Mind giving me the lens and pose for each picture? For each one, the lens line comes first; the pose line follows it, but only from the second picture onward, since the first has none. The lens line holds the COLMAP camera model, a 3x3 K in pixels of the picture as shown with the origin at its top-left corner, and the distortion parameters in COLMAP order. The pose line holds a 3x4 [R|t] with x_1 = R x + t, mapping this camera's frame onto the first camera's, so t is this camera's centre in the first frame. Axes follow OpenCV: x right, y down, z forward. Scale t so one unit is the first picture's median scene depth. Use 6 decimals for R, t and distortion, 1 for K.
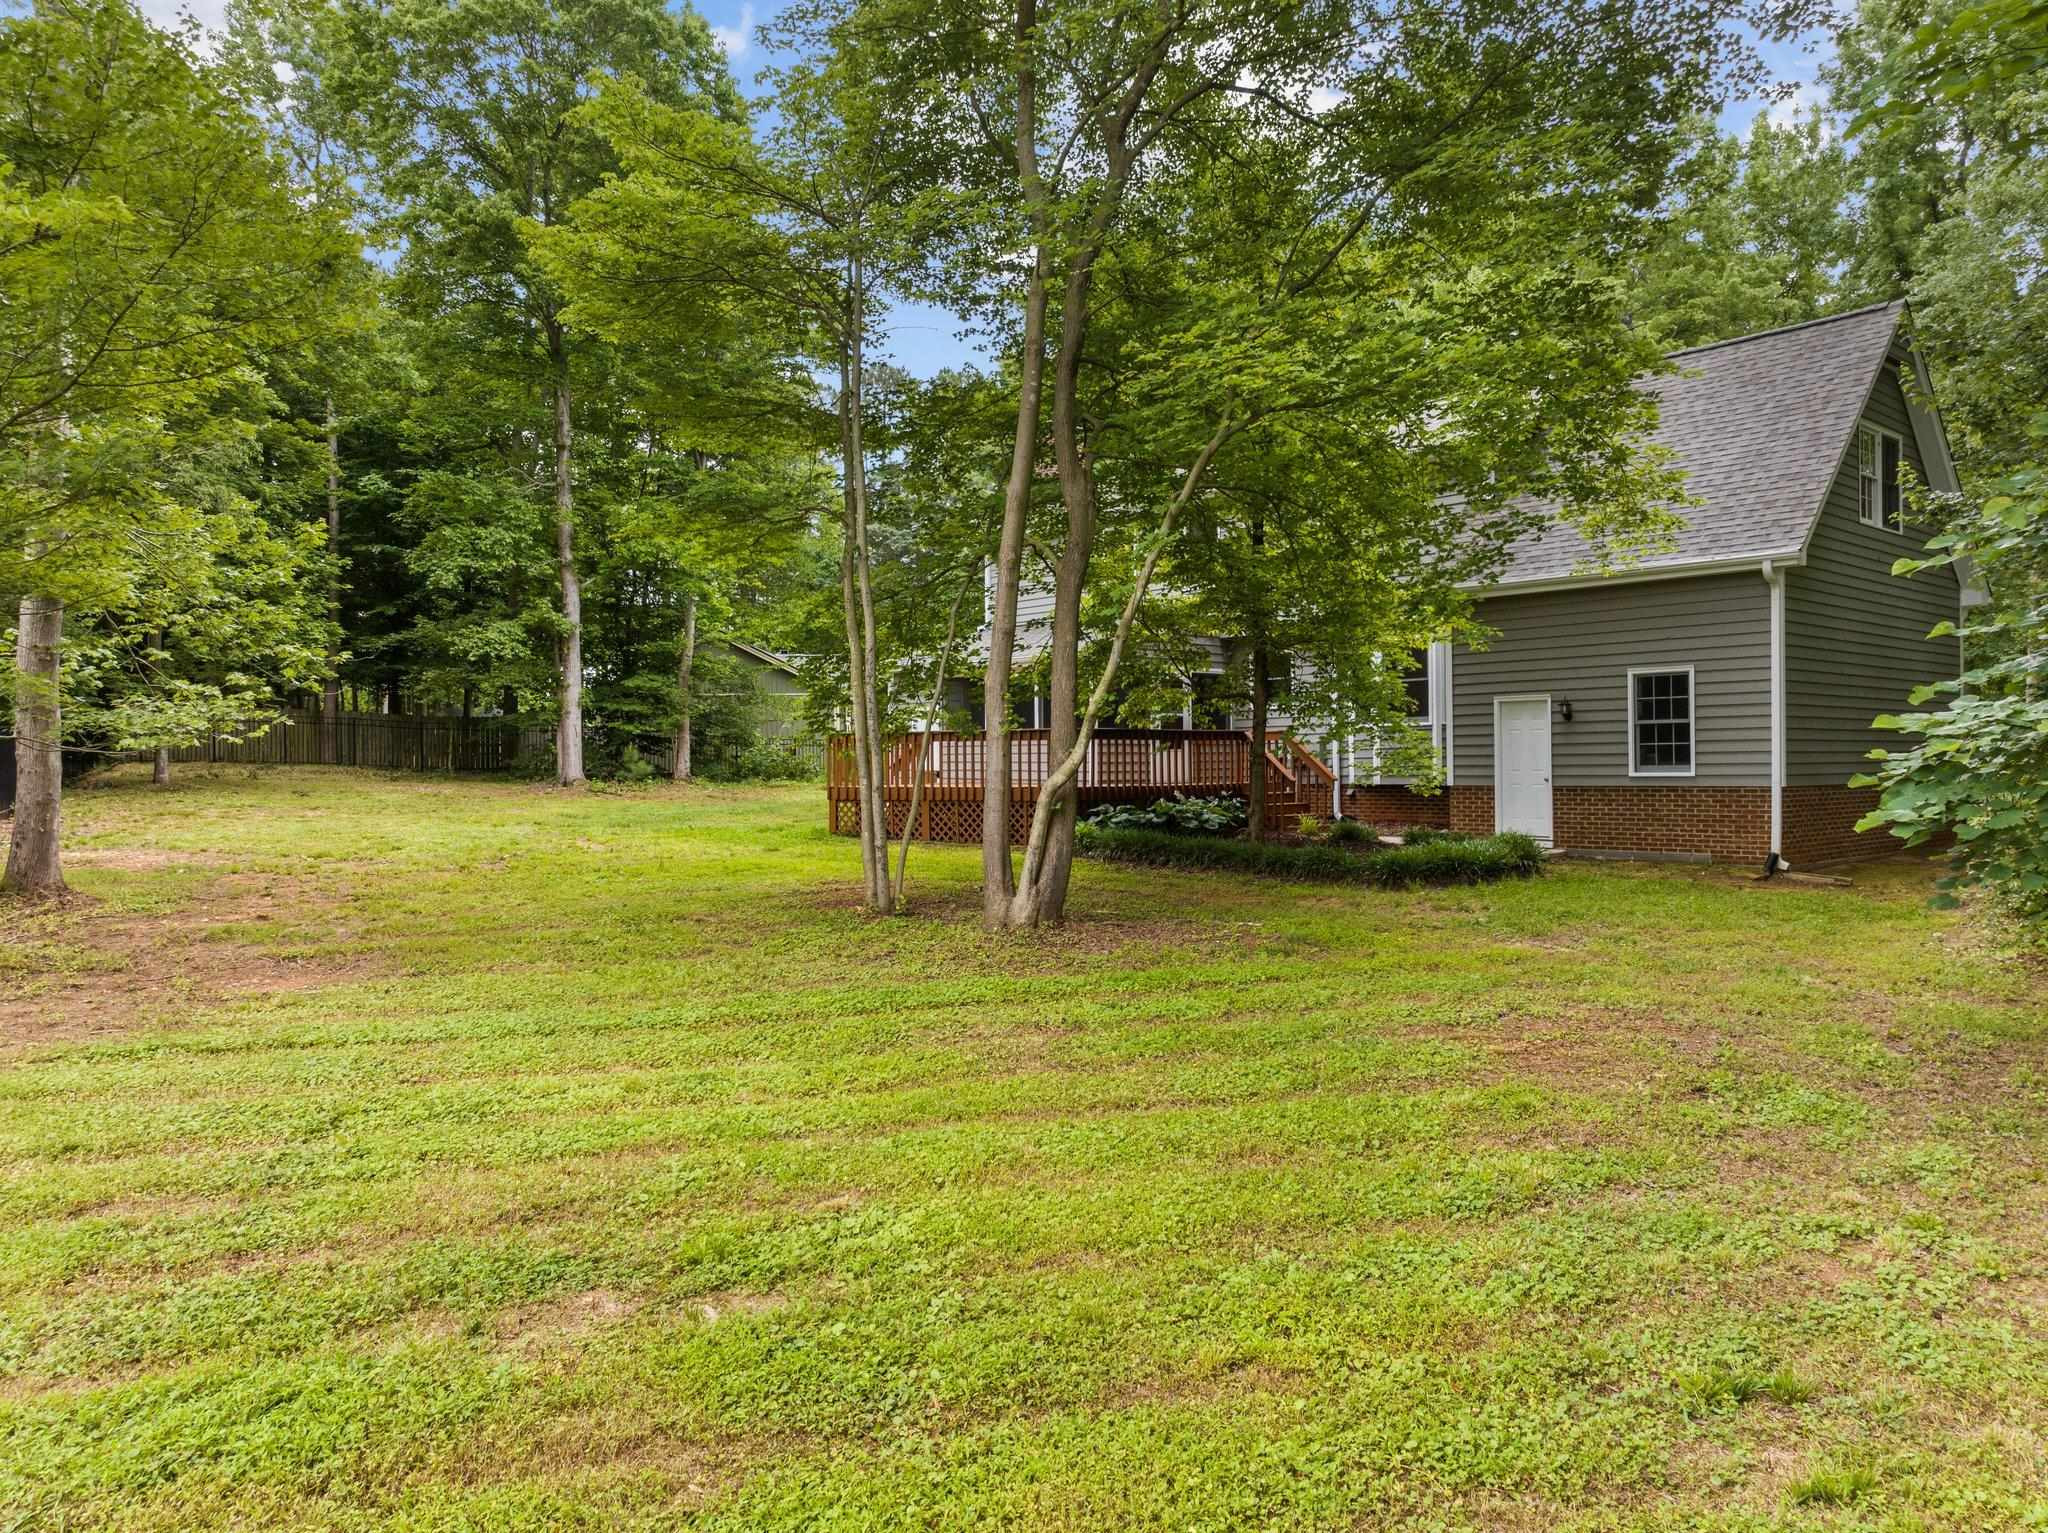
lens RADIAL K [[1432.8, 0, 1028.9], [0, 1432.8, 766.0], [0, 0, 1]] dist [-0.003433, 0.002487]
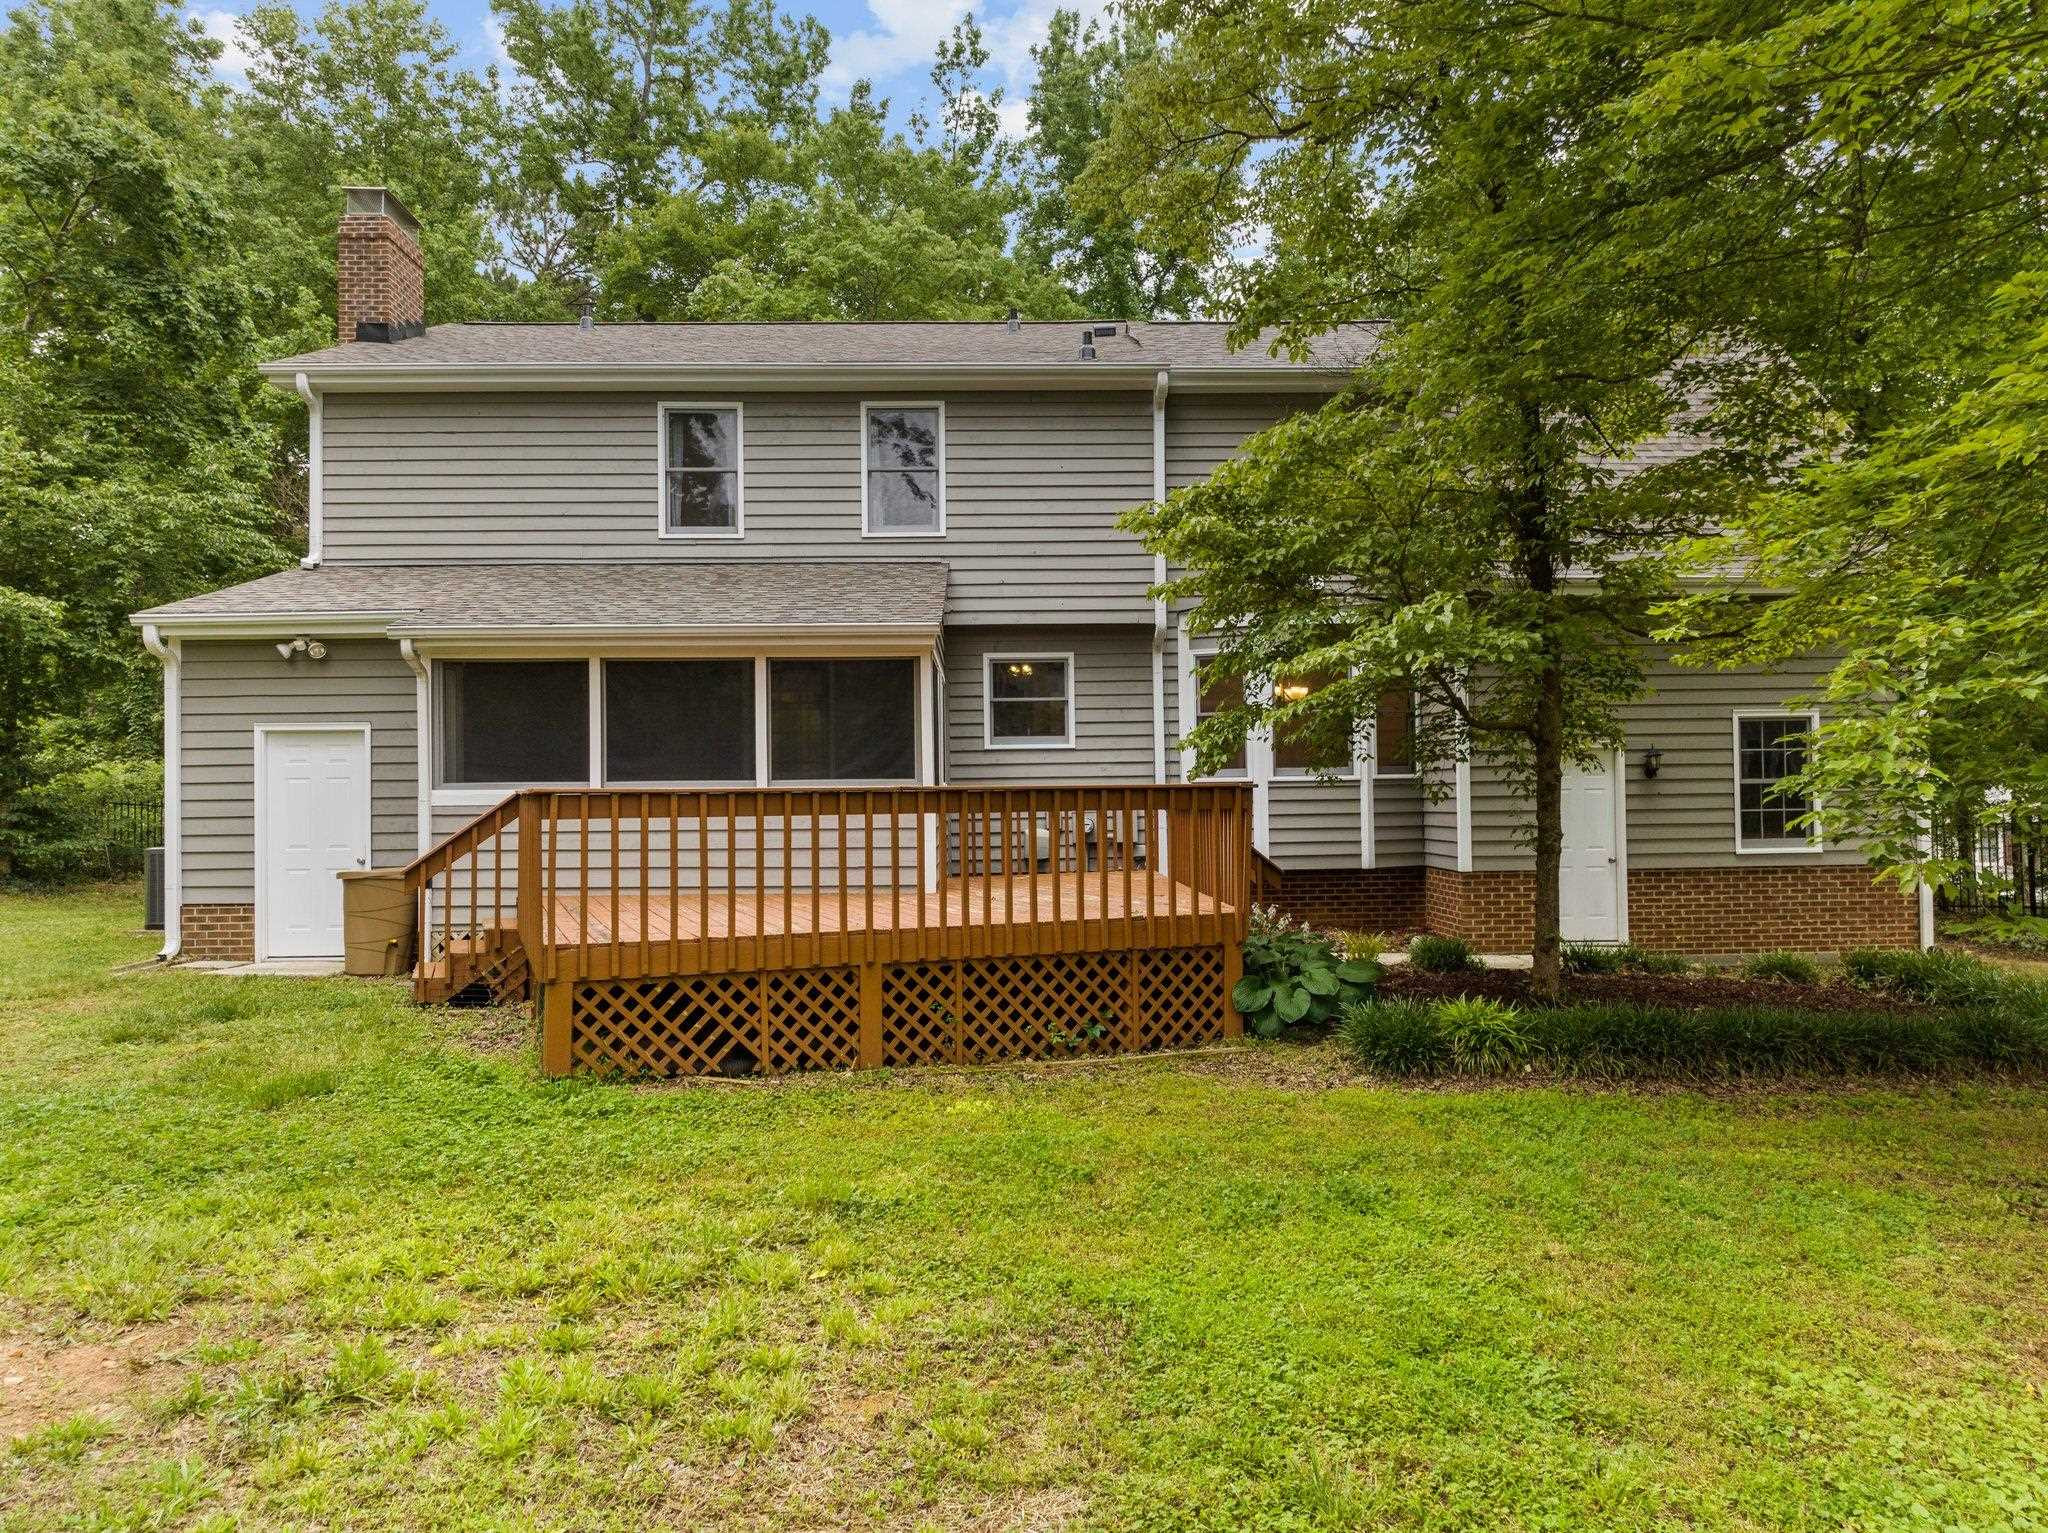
lens RADIAL K [[1432.8, 0, 1021.1], [0, 1432.8, 771.2], [0, 0, 1]] dist [-0.003433, 0.002487]
pose [[0.643517, 0.012501, 0.765329, -0.467716], [0.007281, 0.999721, -0.022451, -0.026017], [-0.765397, 0.020020, 0.643247, 0.961220]]
